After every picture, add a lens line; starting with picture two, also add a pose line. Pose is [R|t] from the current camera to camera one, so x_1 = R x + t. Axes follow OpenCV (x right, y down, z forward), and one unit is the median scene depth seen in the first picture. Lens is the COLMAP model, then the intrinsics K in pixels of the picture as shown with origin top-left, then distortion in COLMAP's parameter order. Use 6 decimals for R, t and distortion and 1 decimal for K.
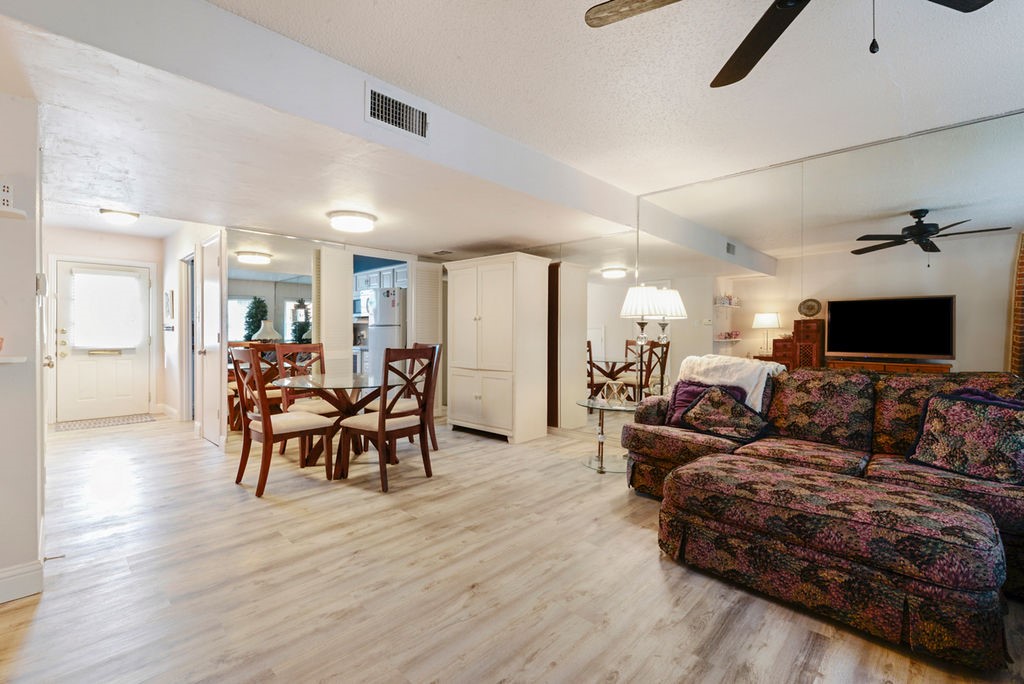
lens RADIAL K [[447.1, 0, 507.9], [0, 447.1, 332.6], [0, 0, 1]] dist [0.009464, -0.002322]
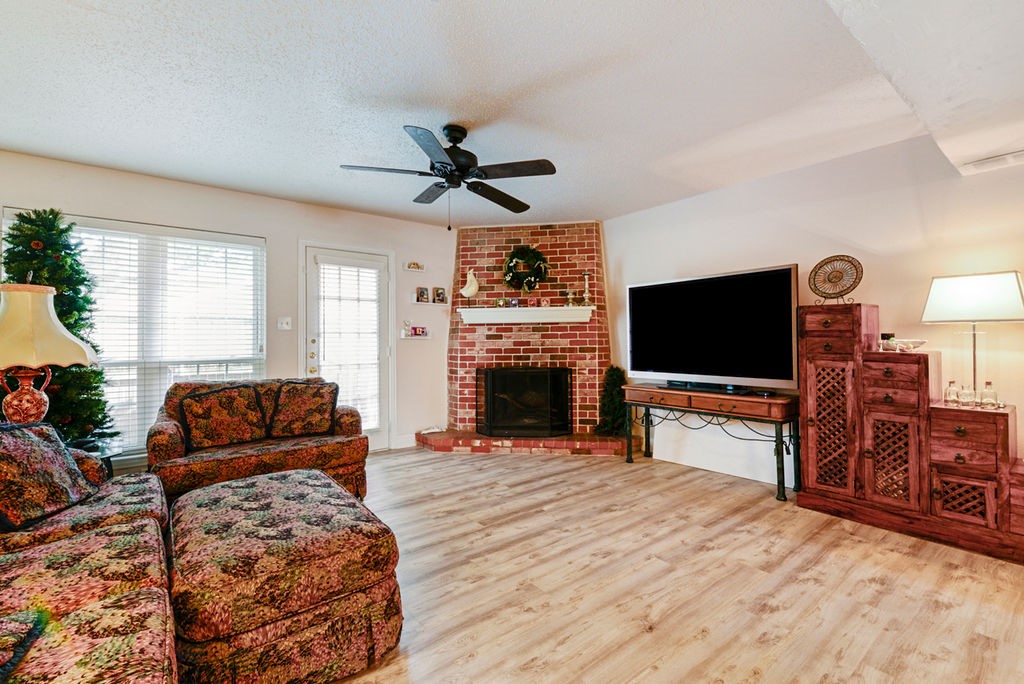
lens RADIAL K [[447.1, 0, 503.3], [0, 447.1, 338.4], [0, 0, 1]] dist [0.009464, -0.002322]
pose [[-0.988937, -0.000028, 0.148335, 0.050686], [0.000474, 0.999994, 0.003344, -0.004900], [-0.148334, 0.003377, -0.988932, 1.240715]]
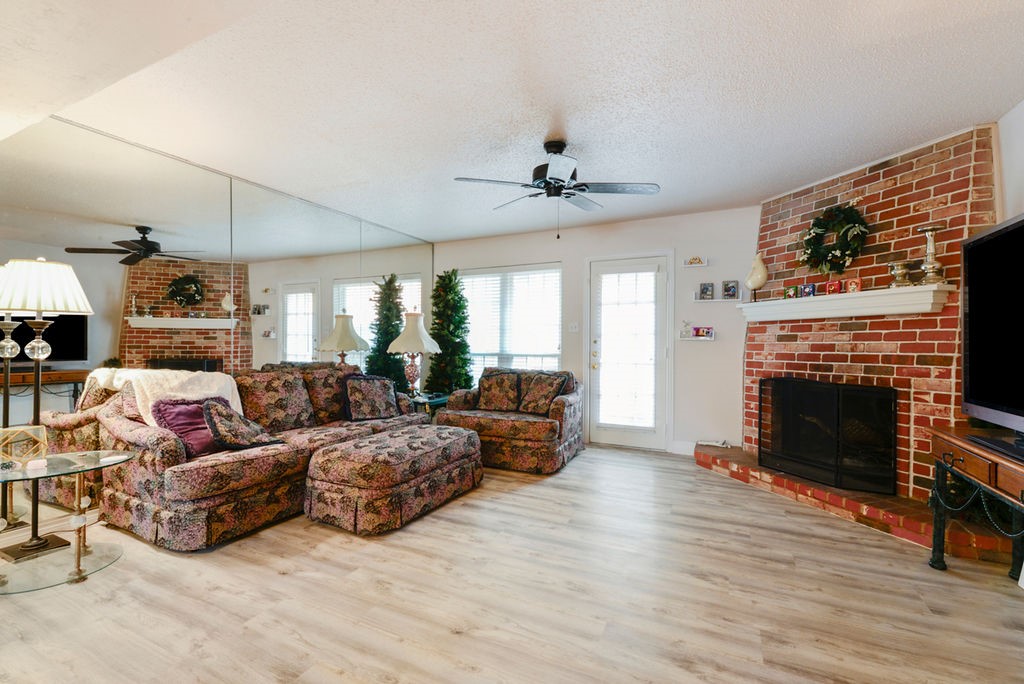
lens RADIAL K [[447.1, 0, 505.1], [0, 447.1, 344.0], [0, 0, 1]] dist [0.009464, -0.002322]
pose [[-0.299043, -0.012359, 0.954160, -0.602972], [-0.000691, 0.999919, 0.012736, -0.003768], [-0.954240, 0.003150, -0.299027, 0.758903]]
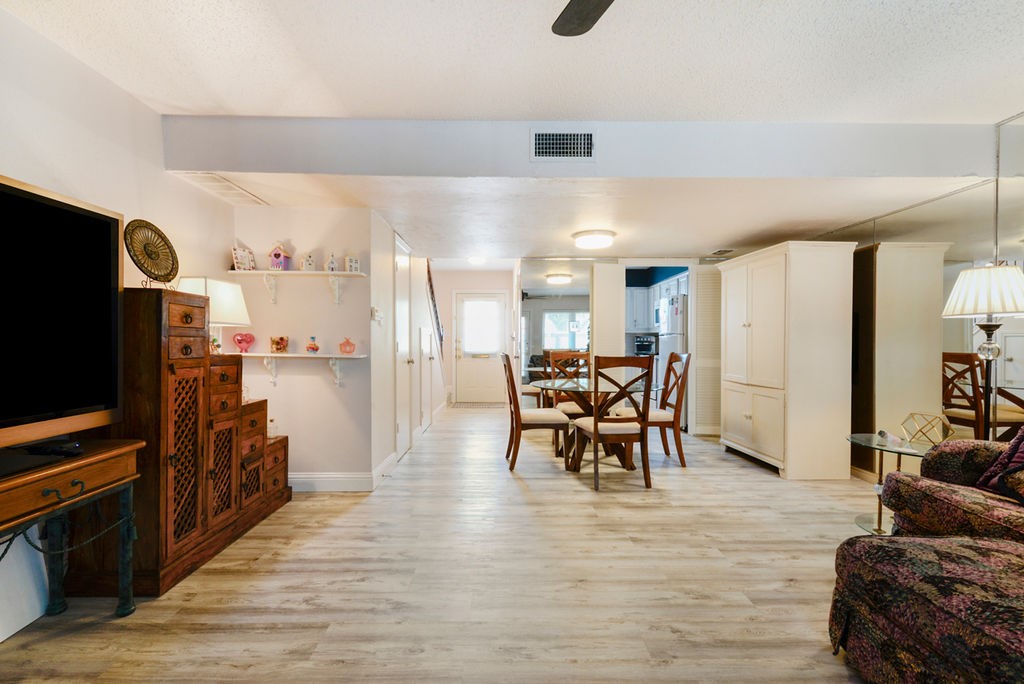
lens RADIAL K [[464.9, 0, 508.0], [0, 464.9, 343.0], [0, 0, 1]] dist [0.005183, -0.002895]
pose [[0.702850, 0.000638, -0.711337, 0.375573], [-0.000760, 1.000000, 0.000146, 0.004435], [0.711337, 0.000438, 0.702851, 0.069223]]
